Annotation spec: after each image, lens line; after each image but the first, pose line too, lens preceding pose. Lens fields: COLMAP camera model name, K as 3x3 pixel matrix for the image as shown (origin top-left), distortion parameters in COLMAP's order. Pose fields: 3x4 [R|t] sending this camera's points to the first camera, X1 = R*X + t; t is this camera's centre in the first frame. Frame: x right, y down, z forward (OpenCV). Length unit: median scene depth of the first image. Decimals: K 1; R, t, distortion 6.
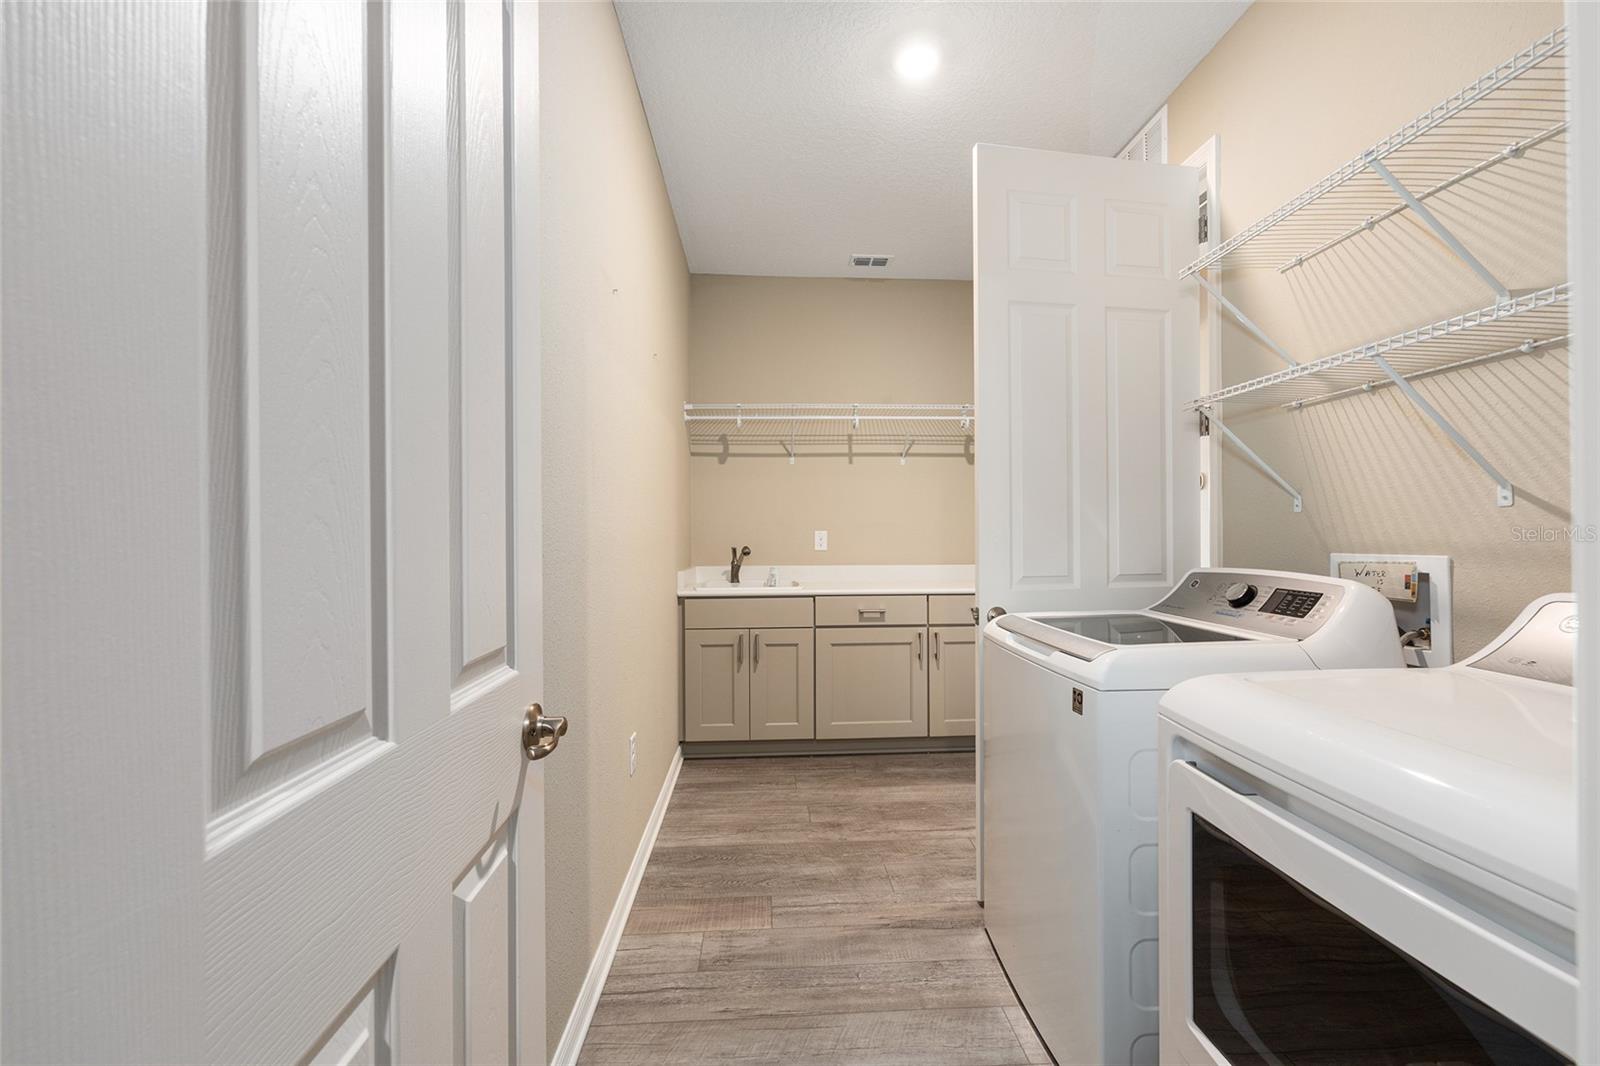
lens RADIAL K [[639.4, 0, 801.5], [0, 639.4, 532.7], [0, 0, 1]] dist [-0.001682, 0.000908]
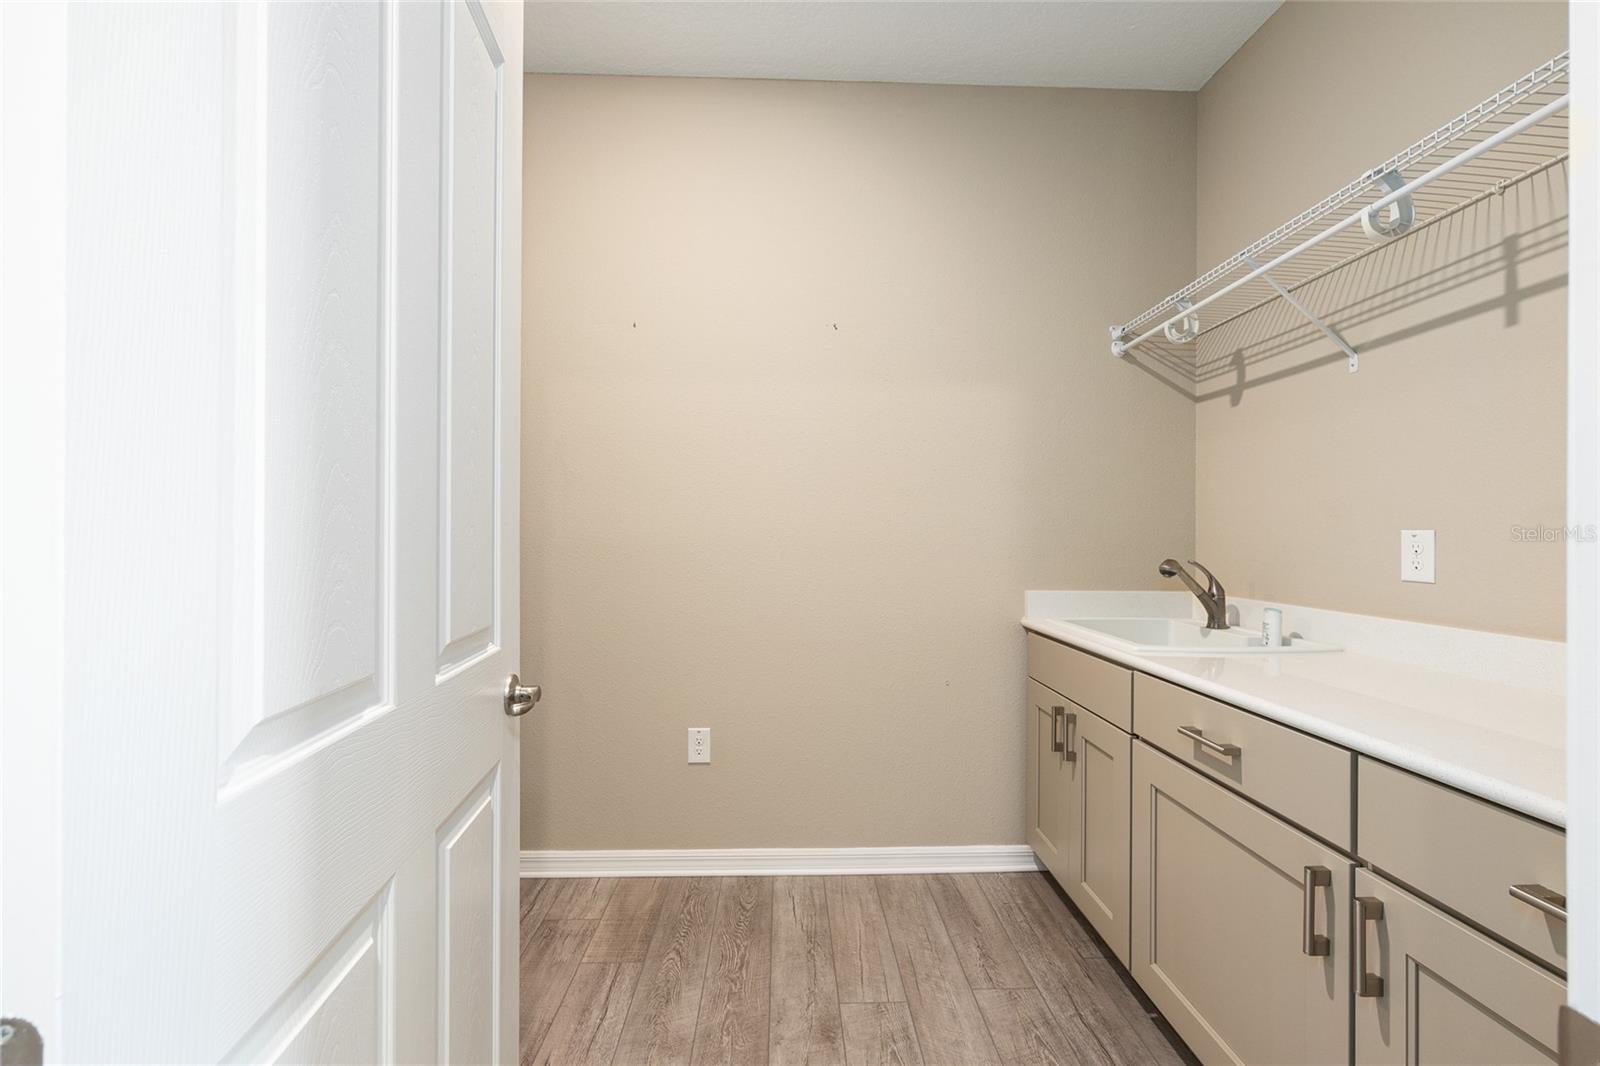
lens RADIAL K [[639.4, 0, 802.9], [0, 639.4, 531.8], [0, 0, 1]] dist [-0.001682, 0.000908]
pose [[-0.024925, -0.002307, -0.999687, 0.551965], [-0.003016, 0.999993, -0.002233, 0.000640], [0.999685, 0.002960, -0.024932, 0.855948]]
